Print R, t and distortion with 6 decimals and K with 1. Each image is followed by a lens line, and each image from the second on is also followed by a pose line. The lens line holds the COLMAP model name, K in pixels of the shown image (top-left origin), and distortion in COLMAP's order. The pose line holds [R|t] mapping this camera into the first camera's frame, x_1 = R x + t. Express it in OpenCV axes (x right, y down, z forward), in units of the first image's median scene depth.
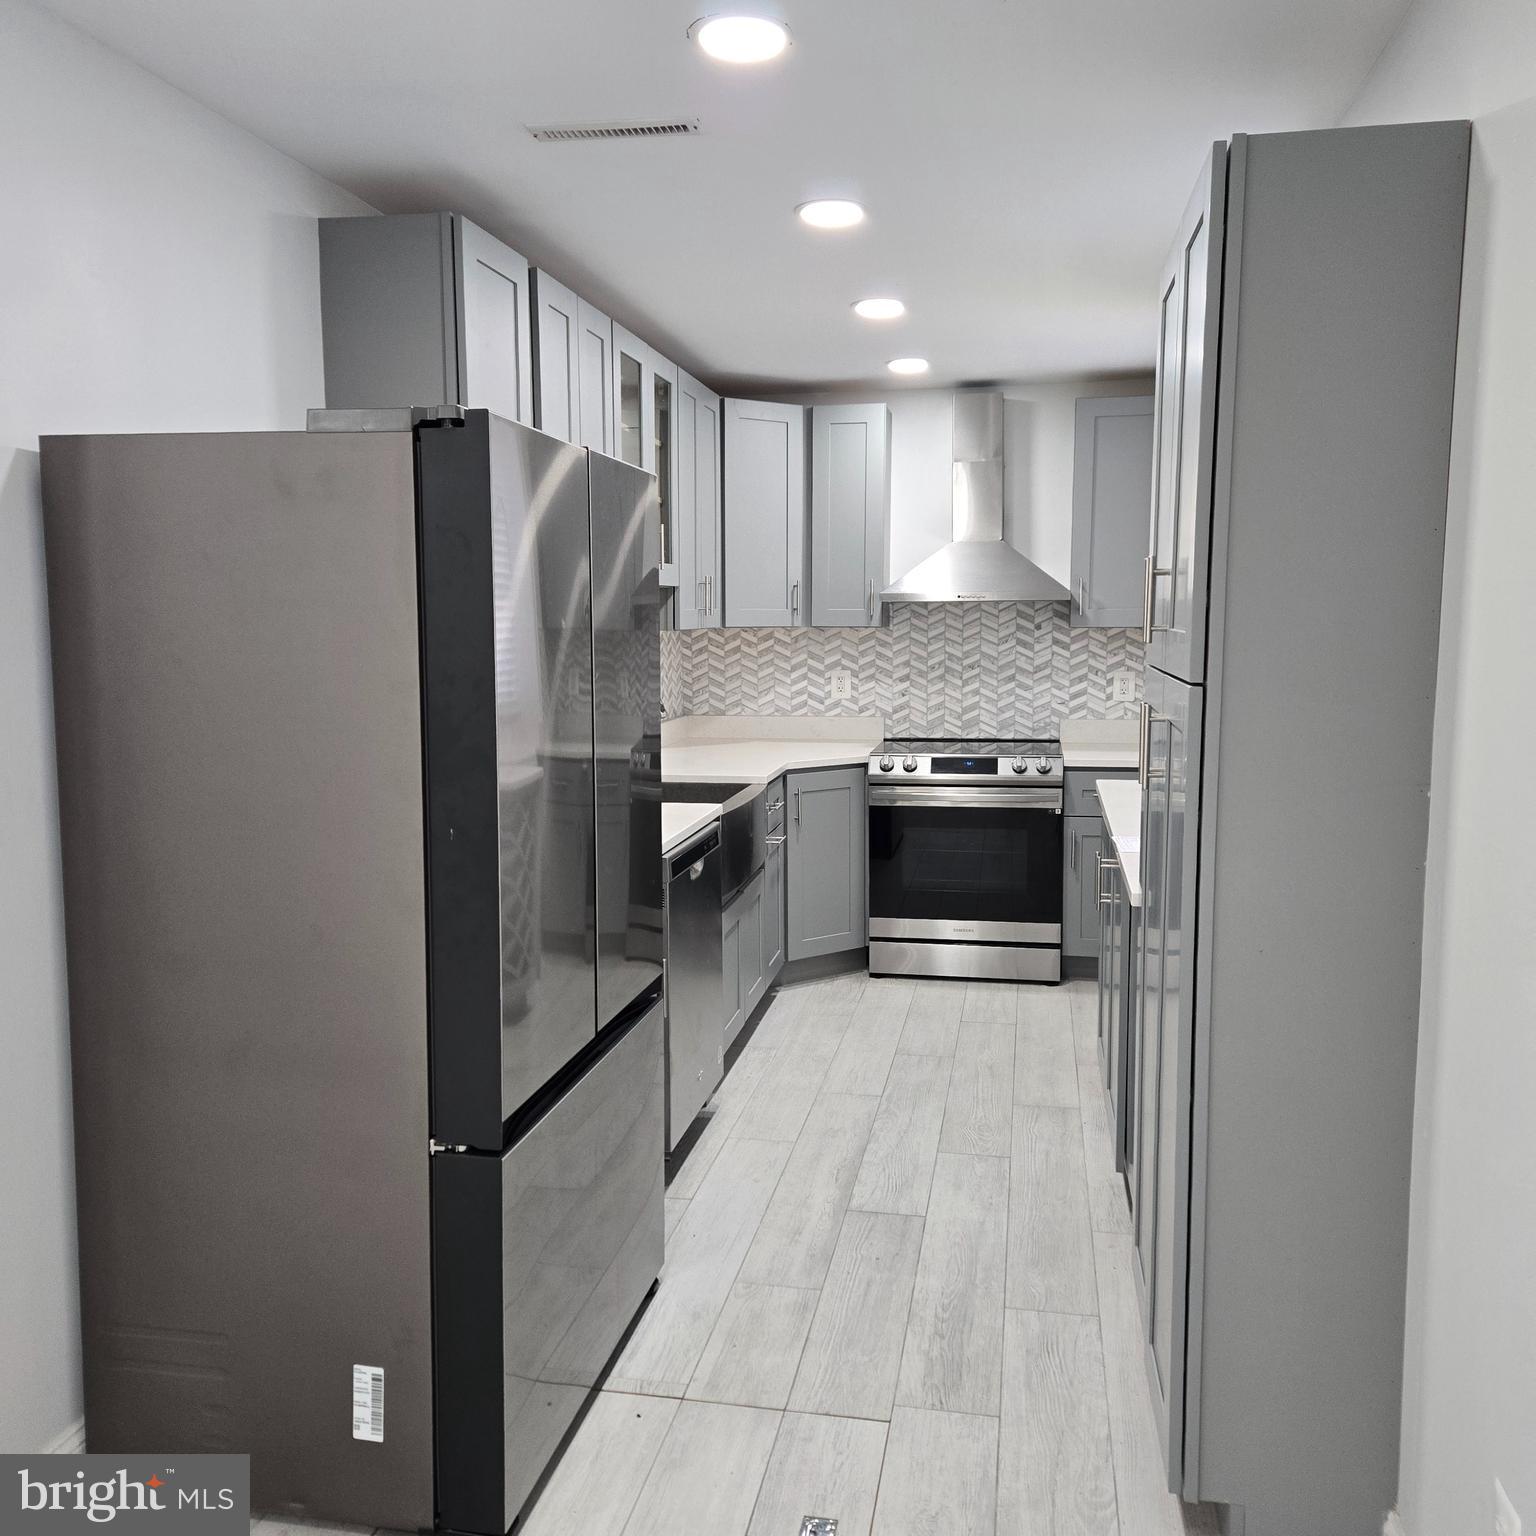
lens RADIAL K [[1375.8, 0, 768.0], [0, 1375.8, 768.0], [0, 0, 1]] dist [0.105716, -0.096216]
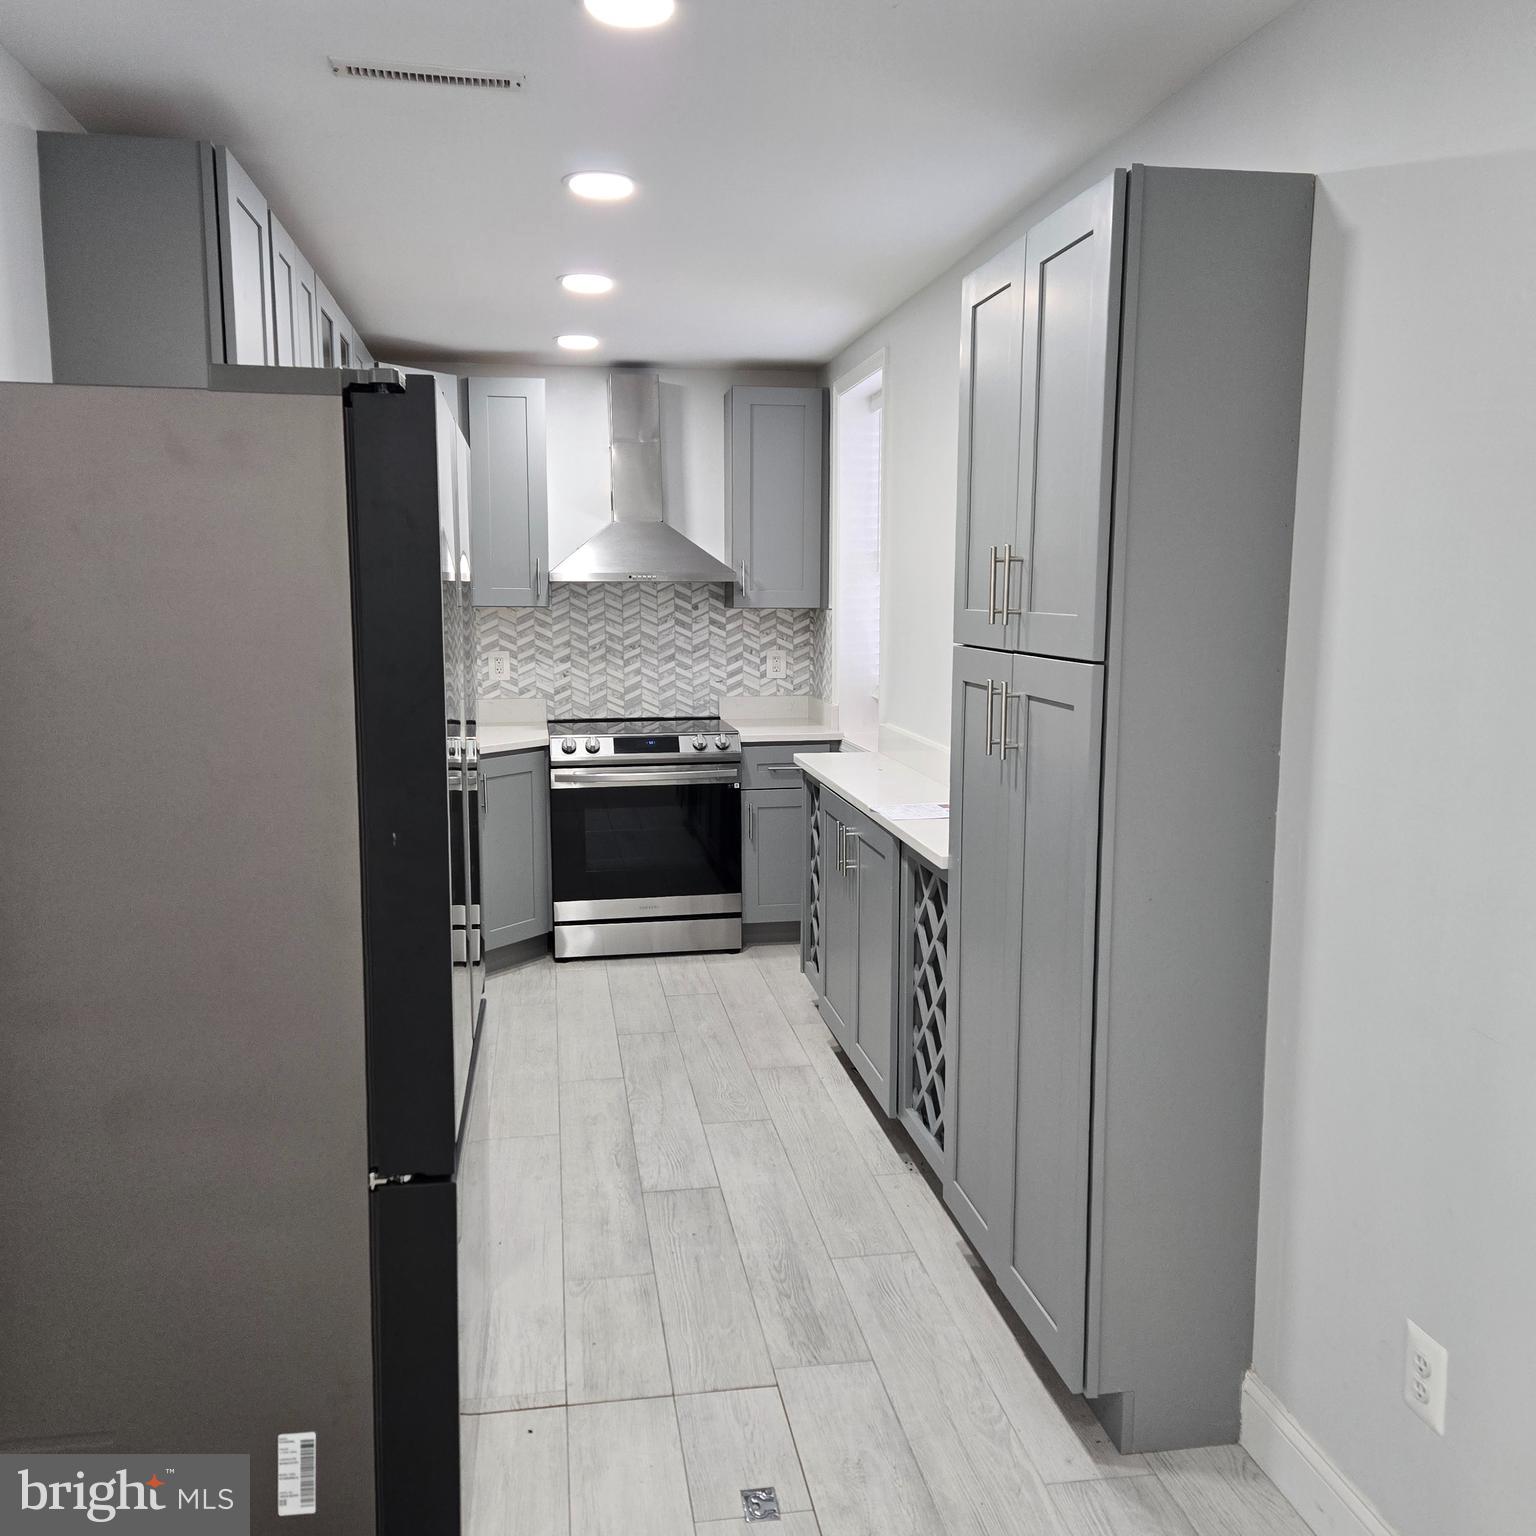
lens RADIAL K [[1375.8, 0, 768.0], [0, 1375.8, 768.0], [0, 0, 1]] dist [0.105716, -0.096216]
pose [[0.938743, -0.041753, 0.342080, -0.110368], [0.036261, 0.999090, 0.022437, -0.003831], [-0.342705, -0.008659, 0.939403, 0.018872]]
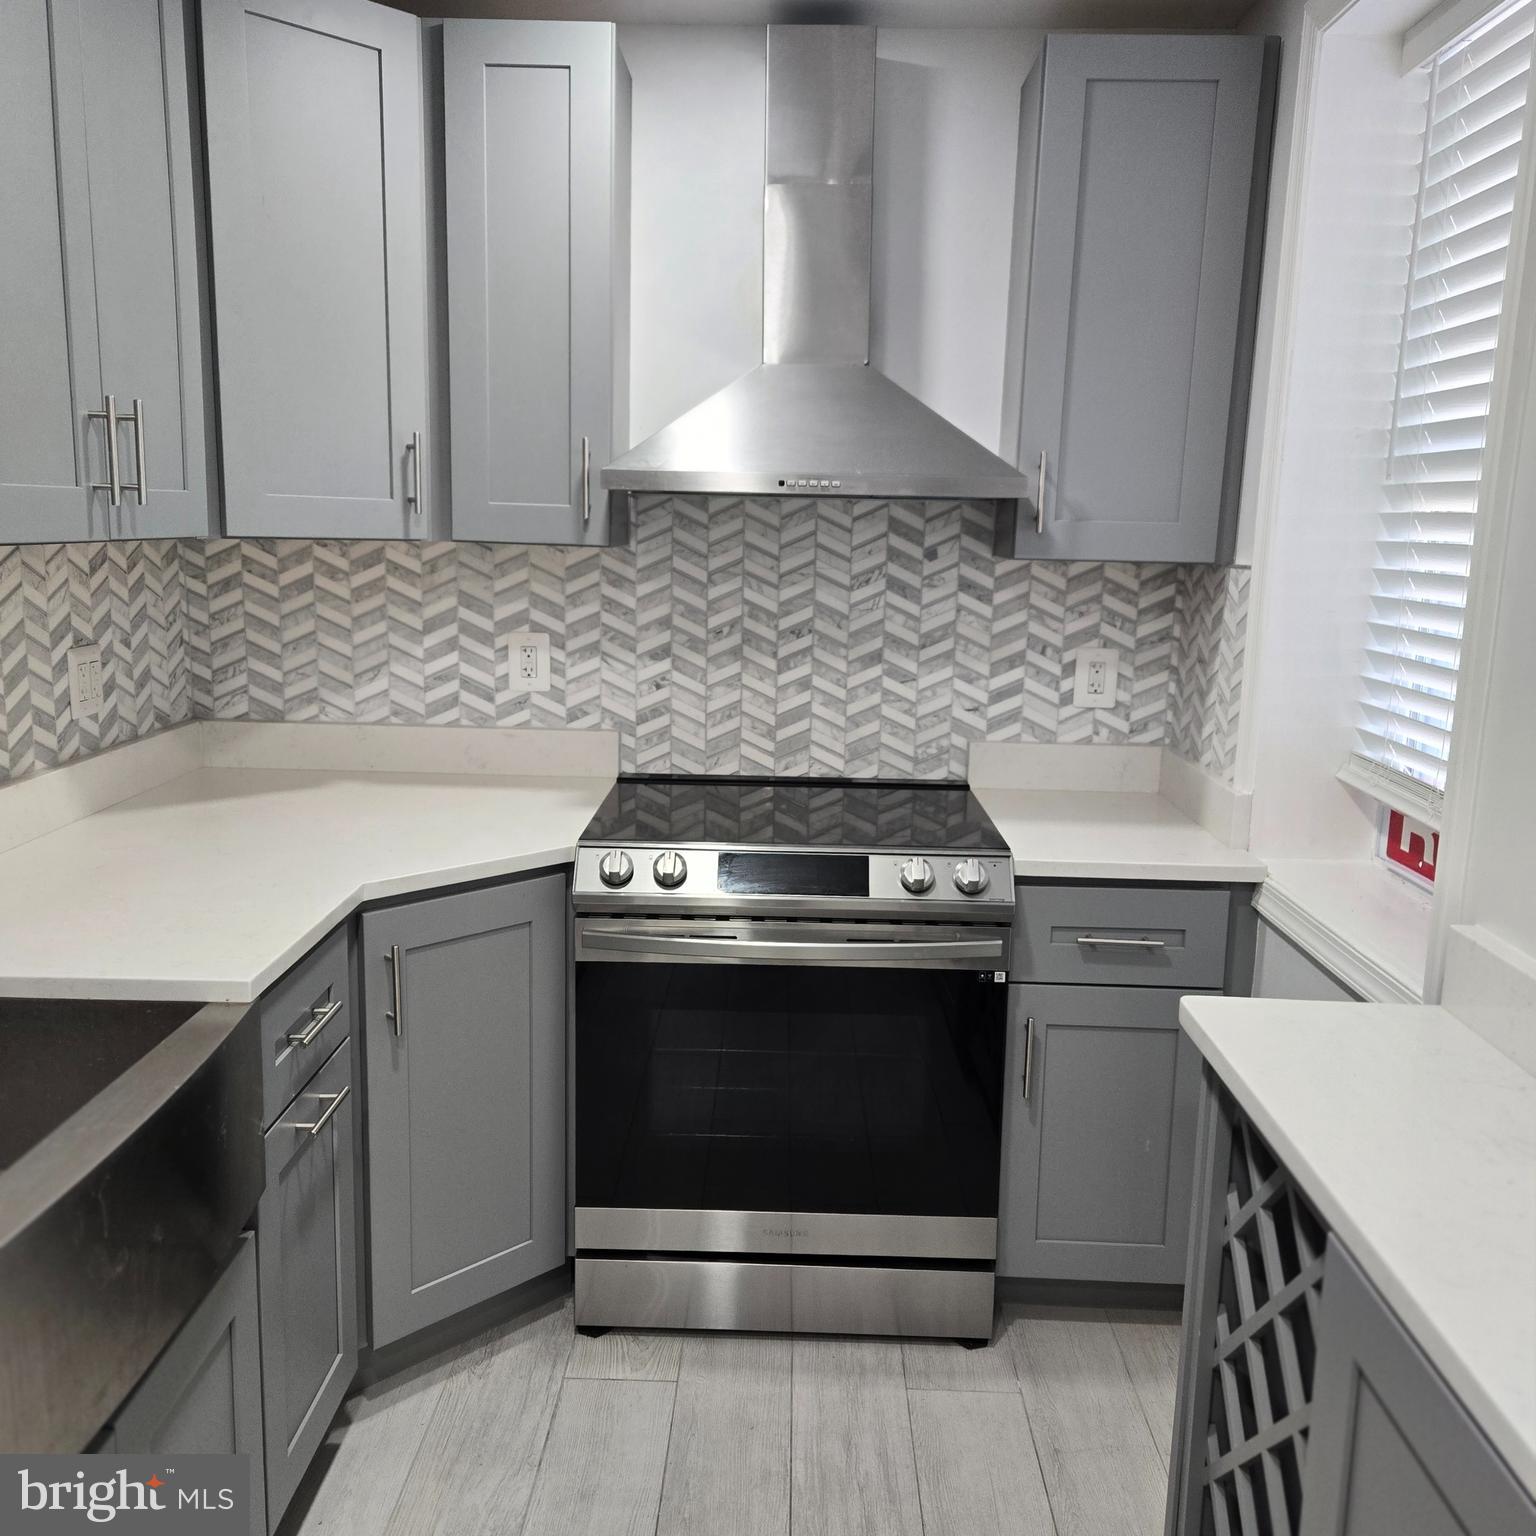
lens RADIAL K [[1375.8, 0, 768.0], [0, 1375.8, 768.0], [0, 0, 1]] dist [0.105716, -0.096216]
pose [[0.985749, -0.003474, 0.168184, 0.056210], [-0.008111, 0.997642, 0.068149, -0.059841], [-0.168024, -0.068542, 0.983397, 0.527623]]
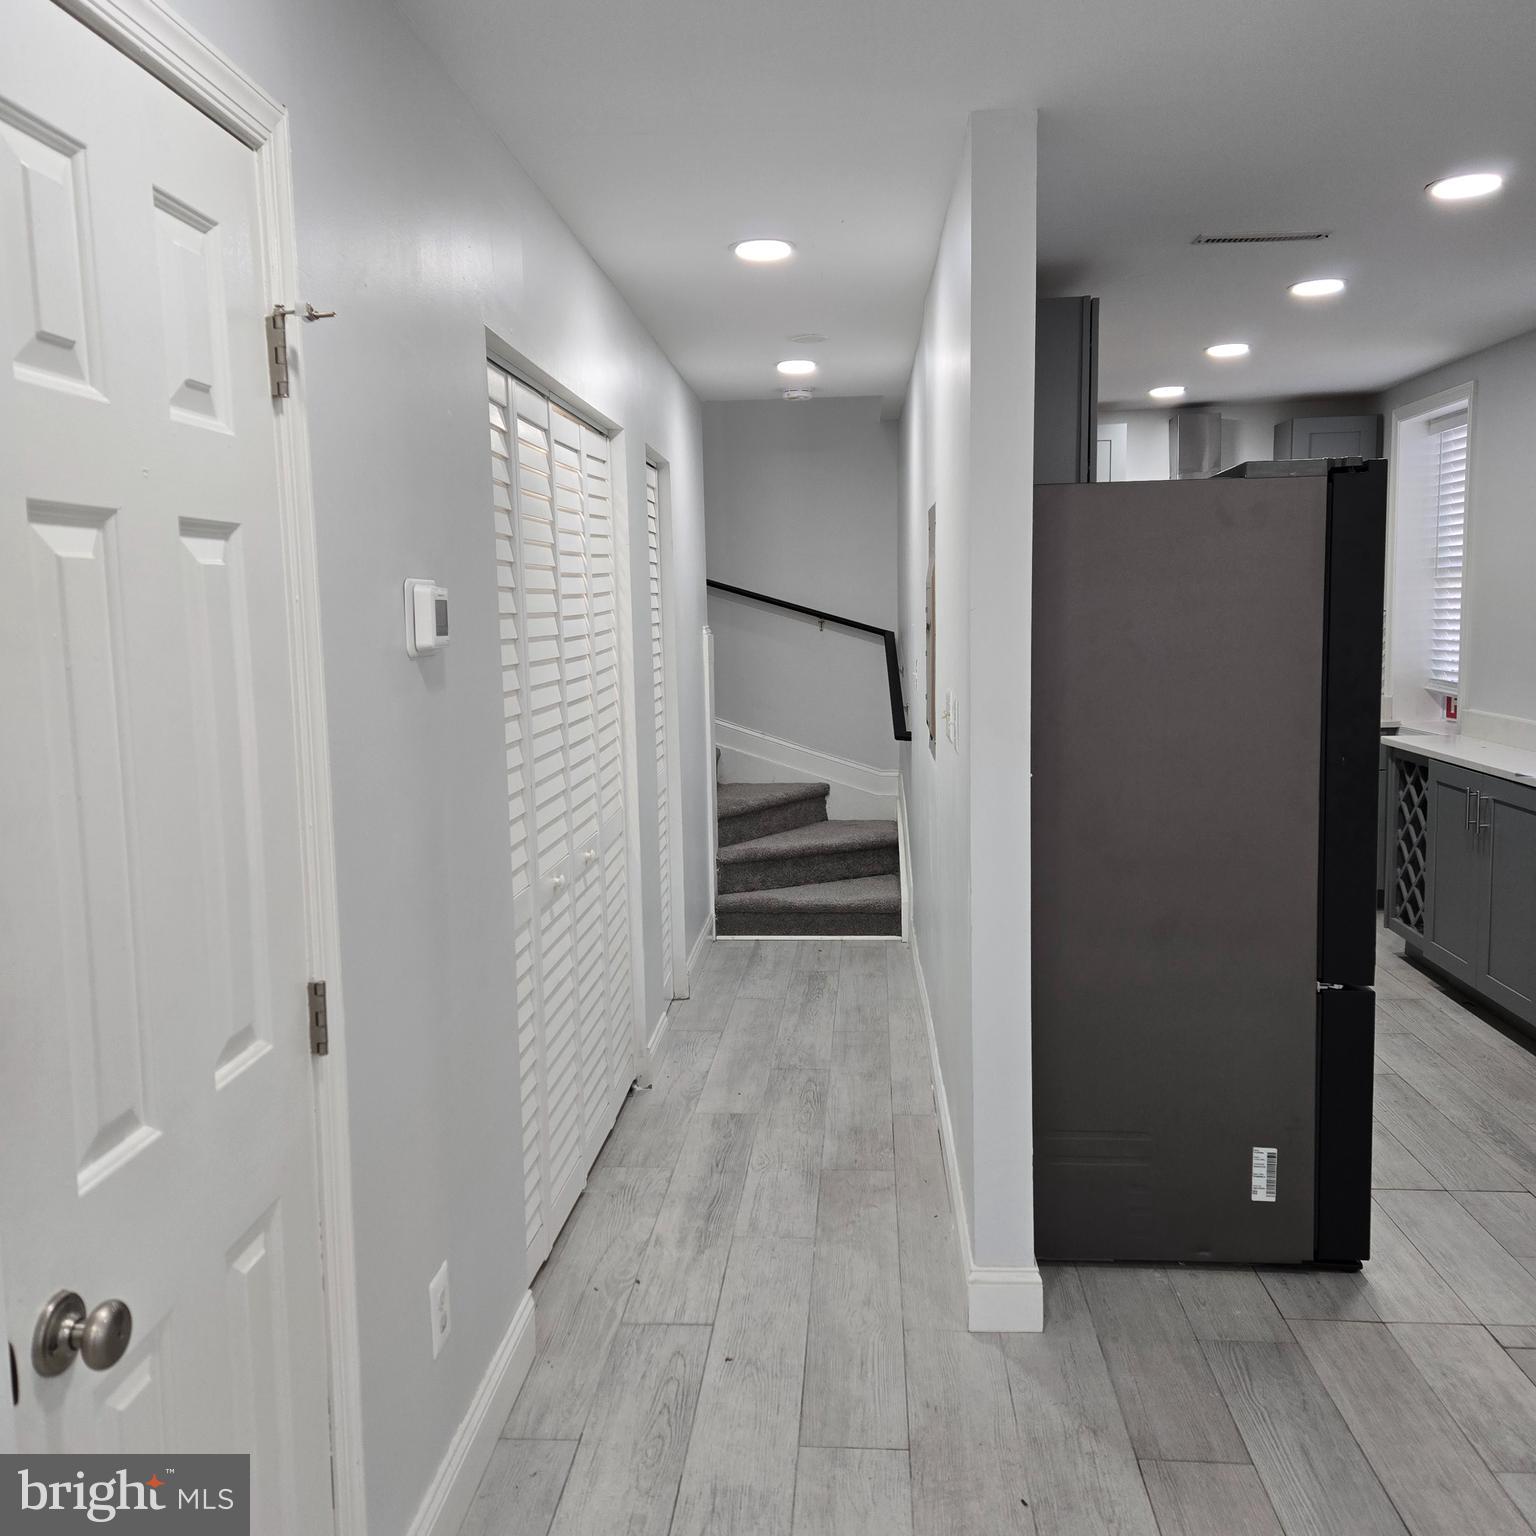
lens RADIAL K [[1375.8, 0, 768.0], [0, 1375.8, 768.0], [0, 0, 1]] dist [0.105716, -0.096216]
pose [[0.992328, -0.034541, 0.118710, -0.349516], [0.034278, 0.999403, 0.004254, 0.010233], [-0.118786, -0.000152, 0.992920, -0.120484]]
